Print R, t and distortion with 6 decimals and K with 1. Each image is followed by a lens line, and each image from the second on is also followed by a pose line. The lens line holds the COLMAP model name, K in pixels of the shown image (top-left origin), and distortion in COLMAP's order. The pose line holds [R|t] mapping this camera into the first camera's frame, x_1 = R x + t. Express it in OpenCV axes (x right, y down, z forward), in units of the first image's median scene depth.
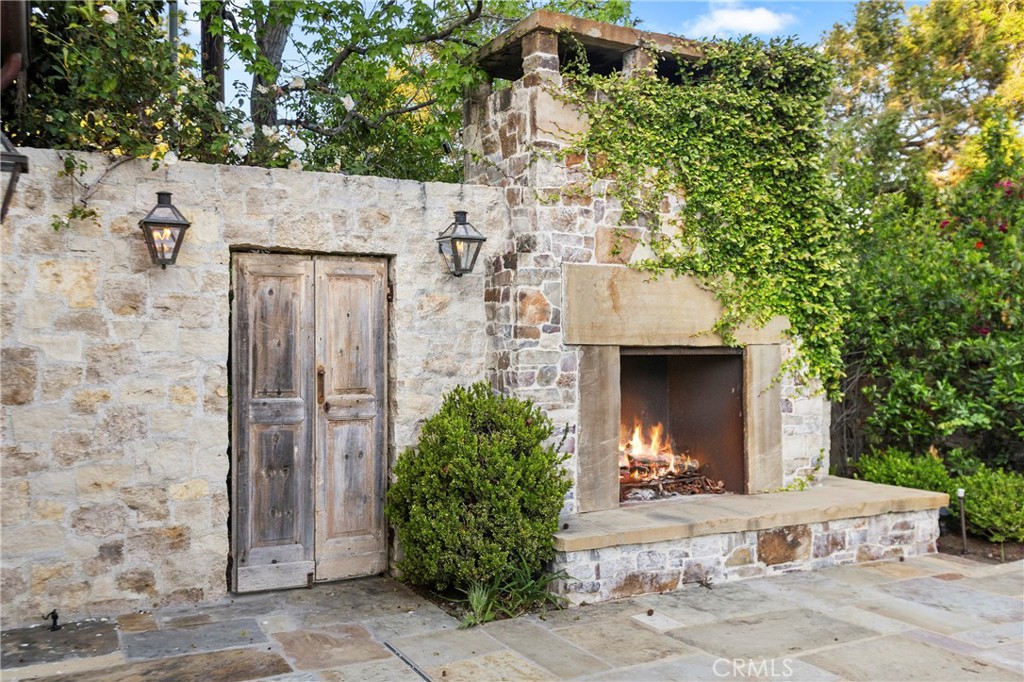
lens RADIAL K [[921.4, 0, 512.8], [0, 921.4, 341.1], [0, 0, 1]] dist [0.002917, 0.000930]
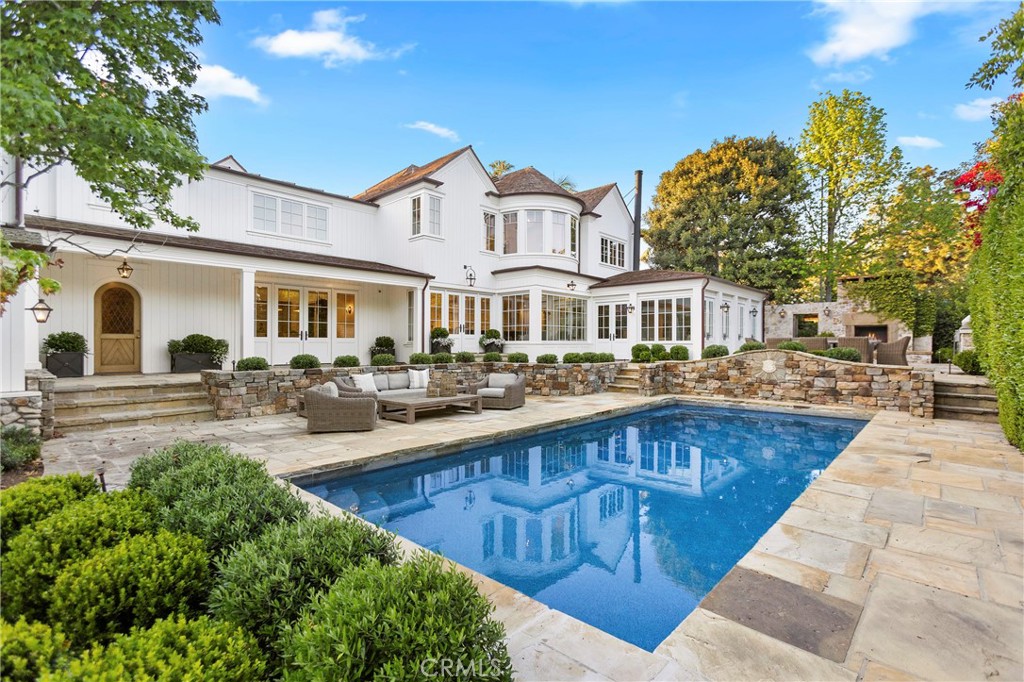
lens RADIAL K [[478.3, 0, 512.9], [0, 478.3, 340.8], [0, 0, 1]] dist [-0.000476, -0.000021]
pose [[0.324513, 0.002006, -0.945879, 2.463304], [0.014071, 0.999877, 0.006948, 0.055545], [0.945777, -0.015564, 0.324445, -2.309033]]
